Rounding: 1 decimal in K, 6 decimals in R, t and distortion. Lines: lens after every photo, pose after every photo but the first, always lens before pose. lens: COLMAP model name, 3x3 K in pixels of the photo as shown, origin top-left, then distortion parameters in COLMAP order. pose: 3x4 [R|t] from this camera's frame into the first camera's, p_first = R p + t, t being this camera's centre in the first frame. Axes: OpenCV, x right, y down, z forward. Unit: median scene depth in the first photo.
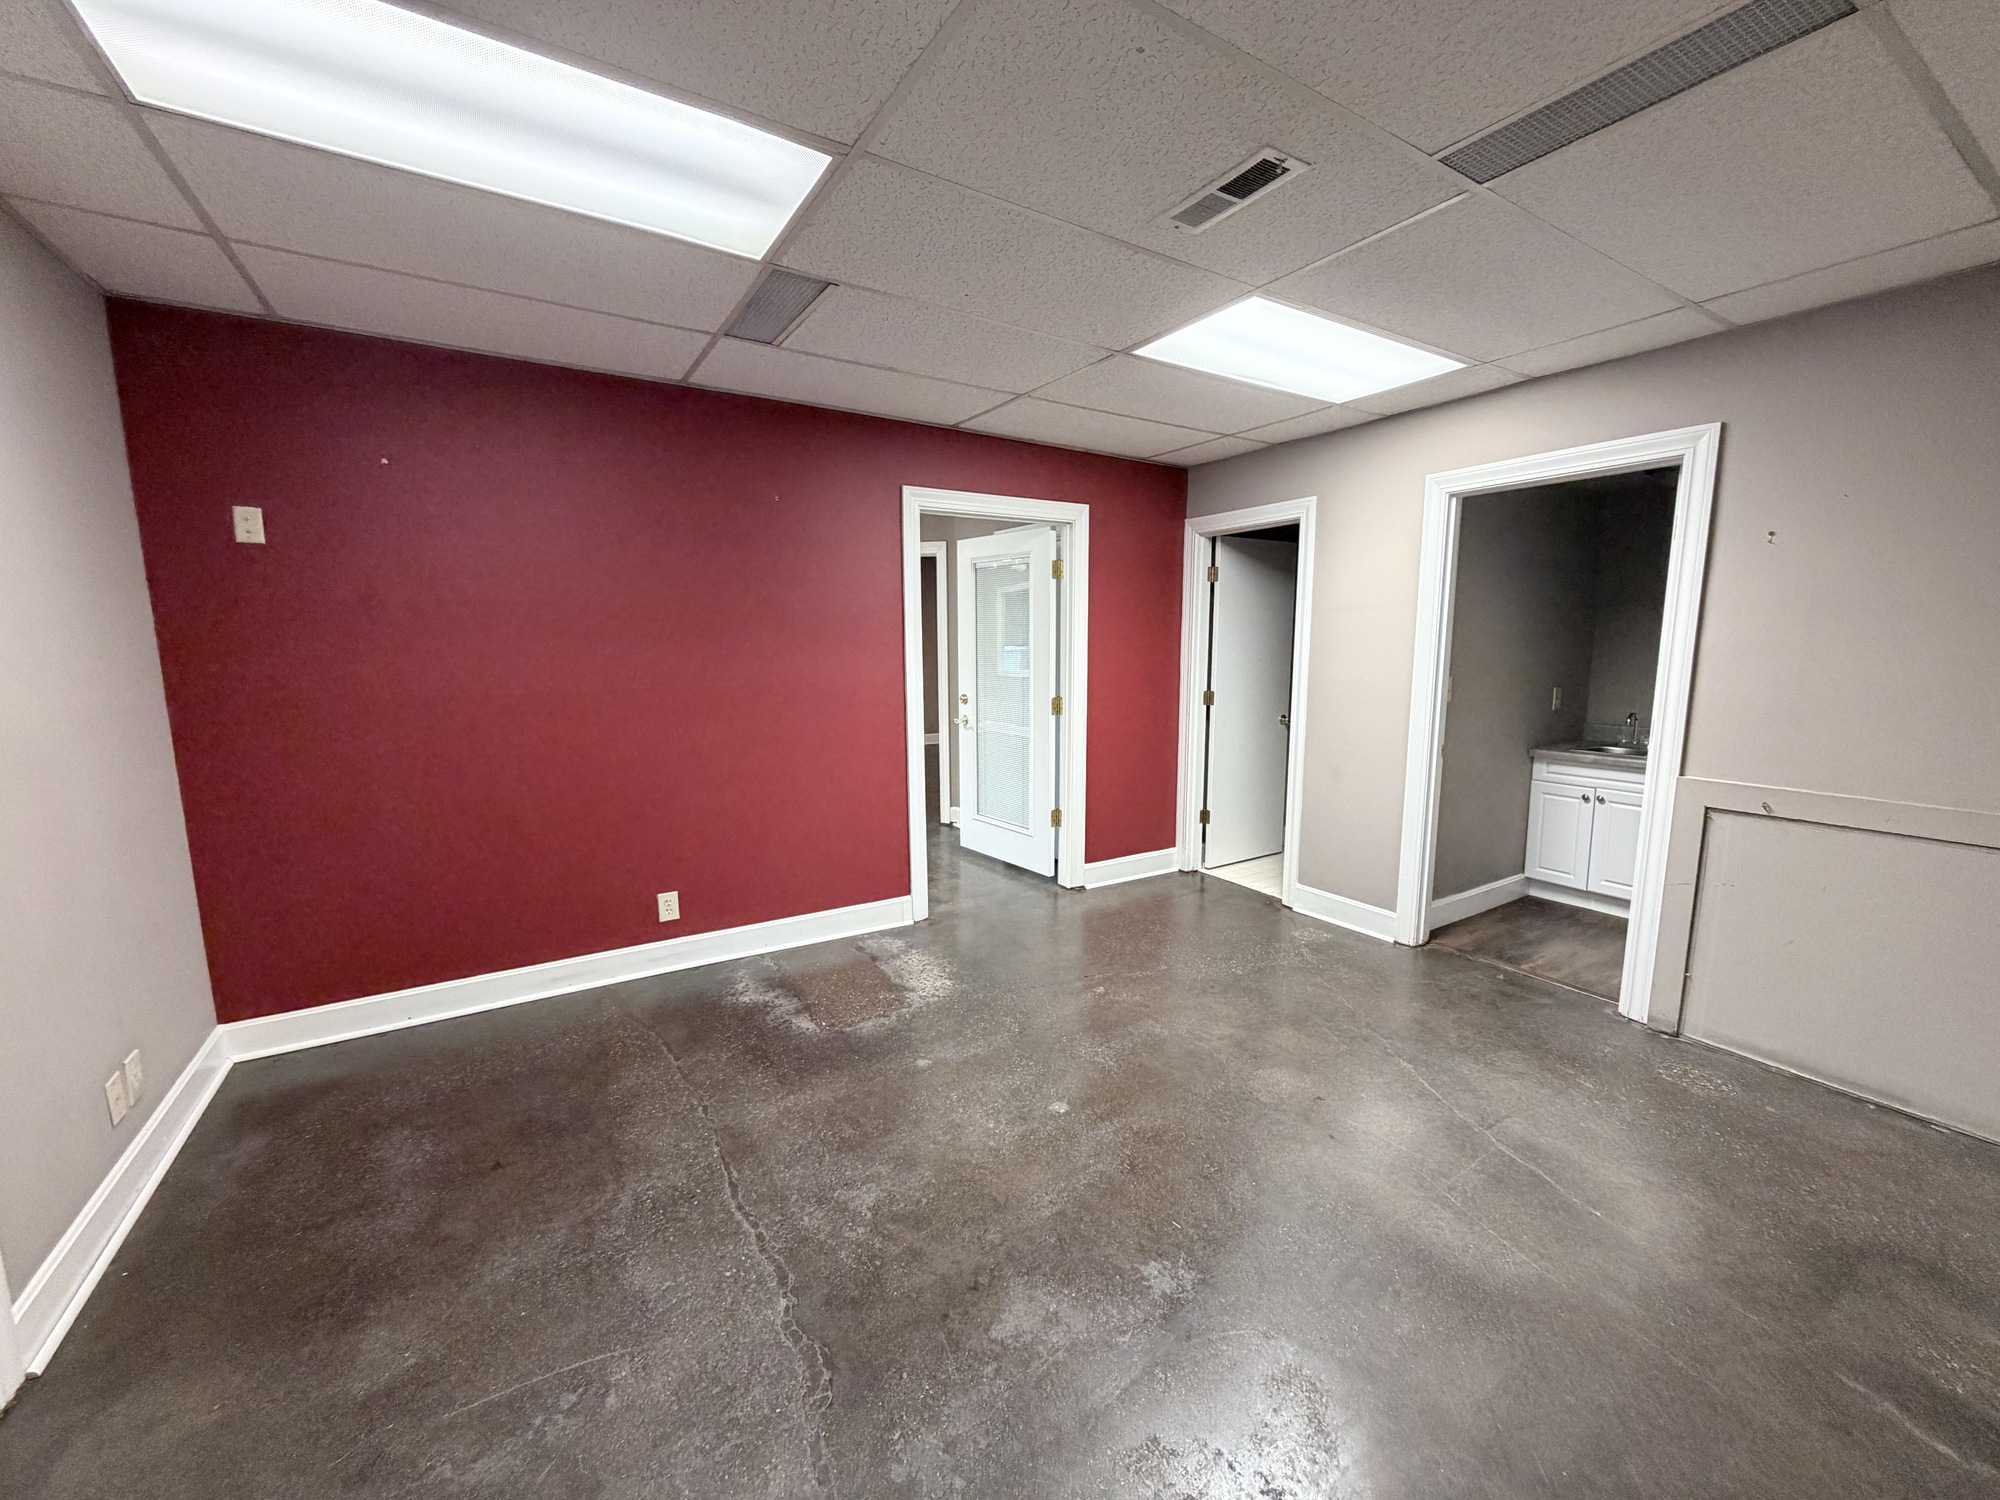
lens RADIAL K [[794.6, 0, 1009.3], [0, 794.6, 752.3], [0, 0, 1]] dist [-0.000200, -0.000208]
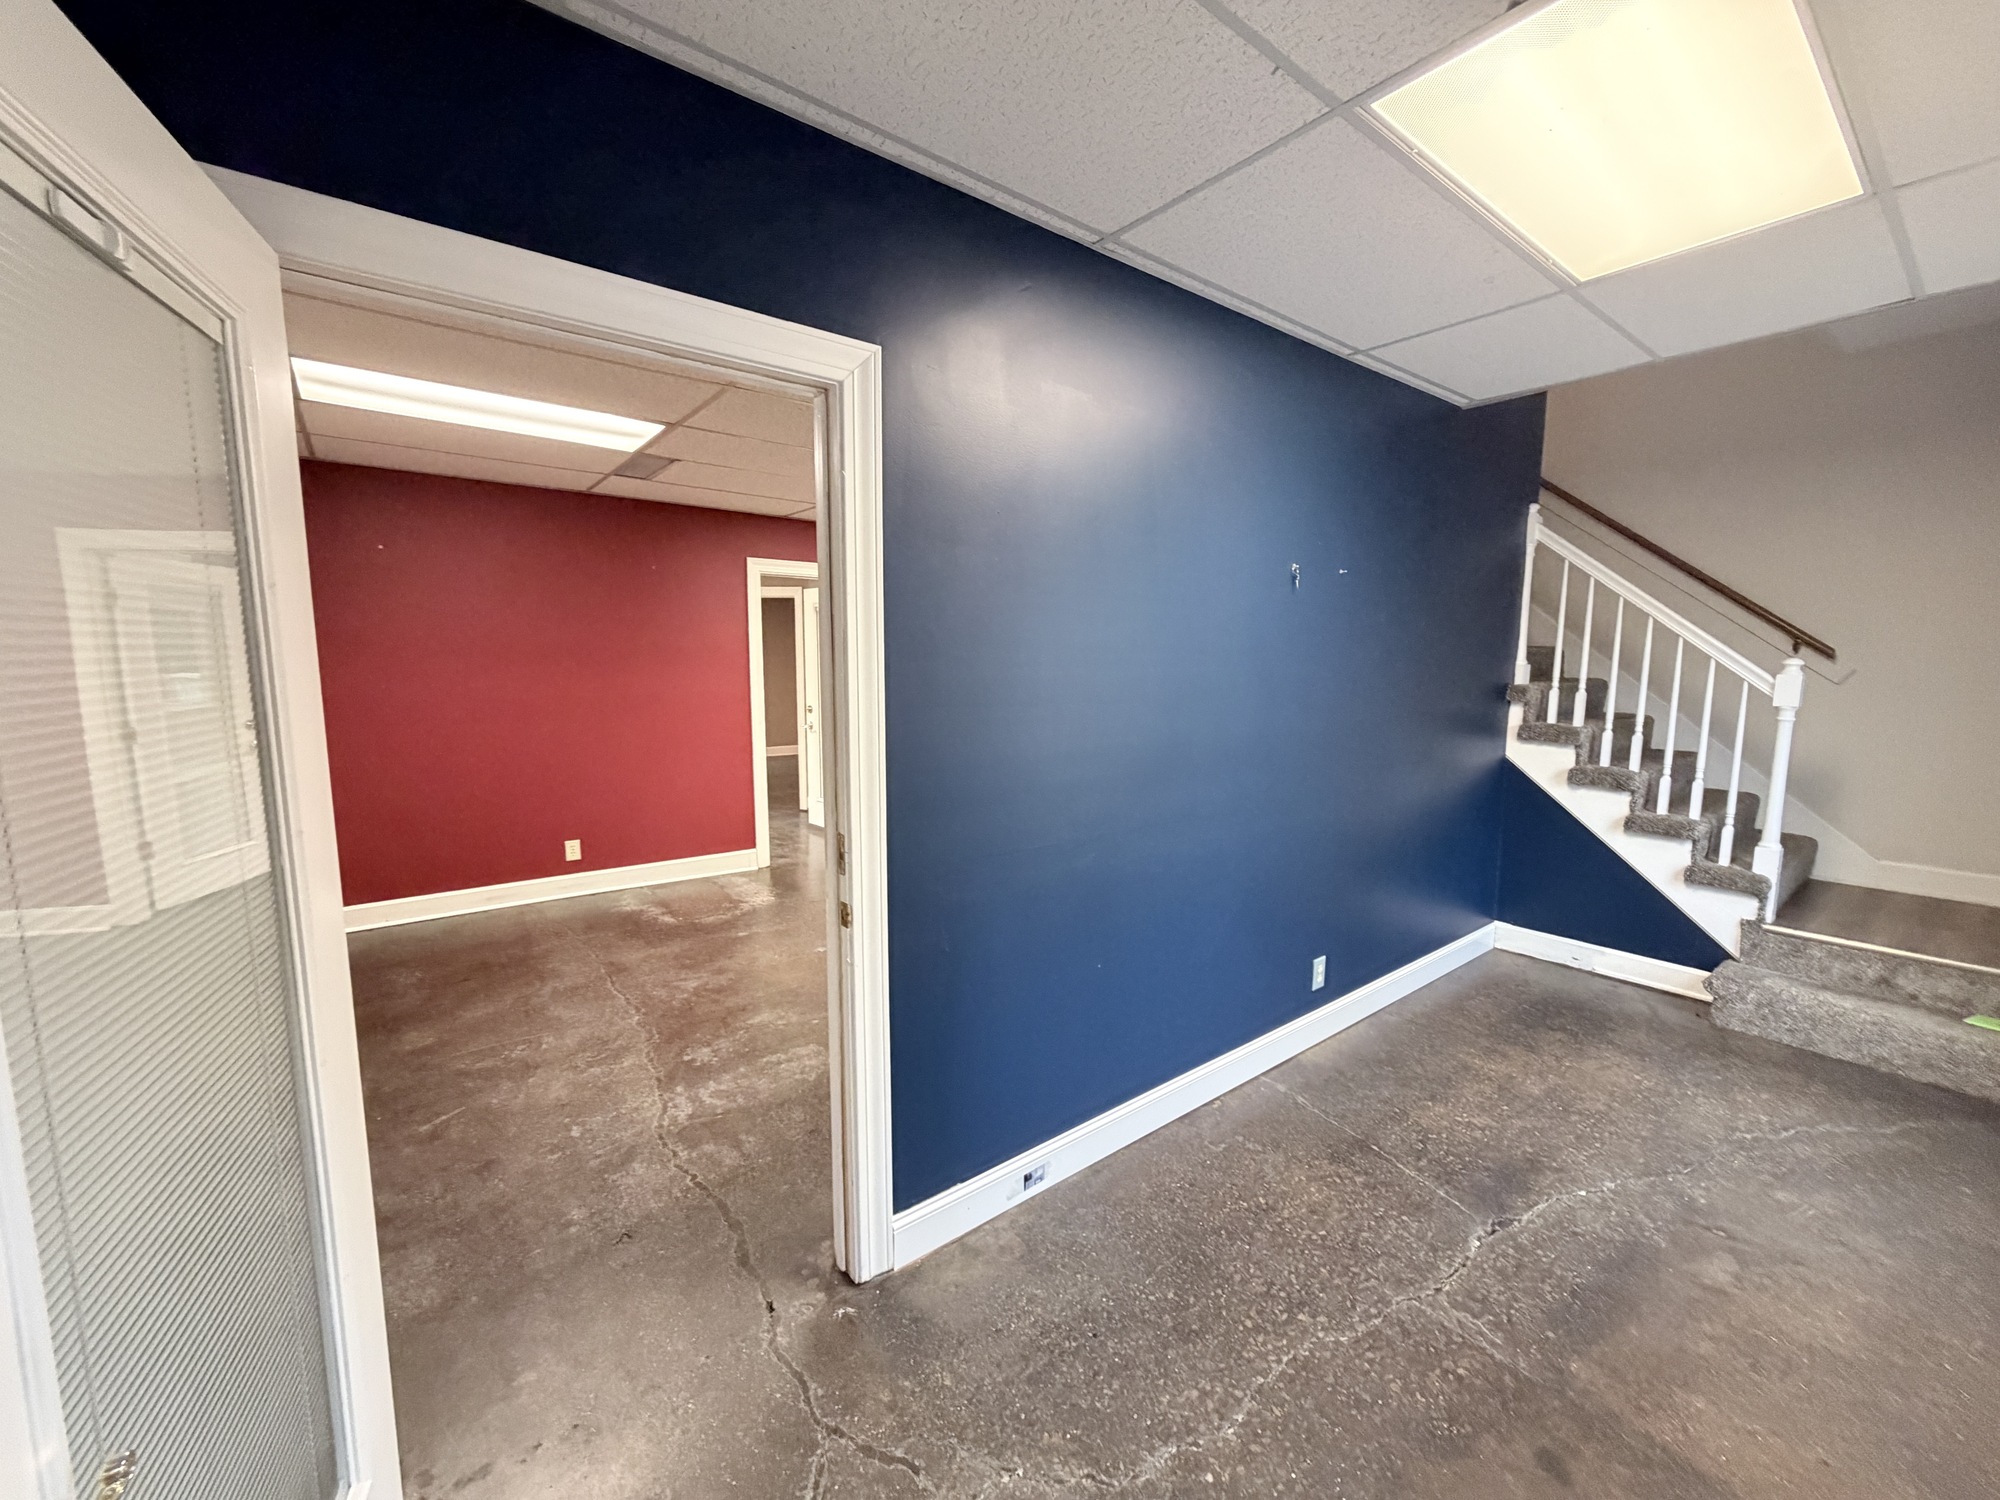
lens RADIAL K [[794.6, 0, 1003.7], [0, 794.6, 750.4], [0, 0, 1]] dist [-0.000200, -0.000208]
pose [[0.995422, -0.003560, 0.095507, 0.300480], [0.006362, 0.999558, -0.029046, 0.090701], [-0.095362, 0.029521, 0.995005, -0.729315]]
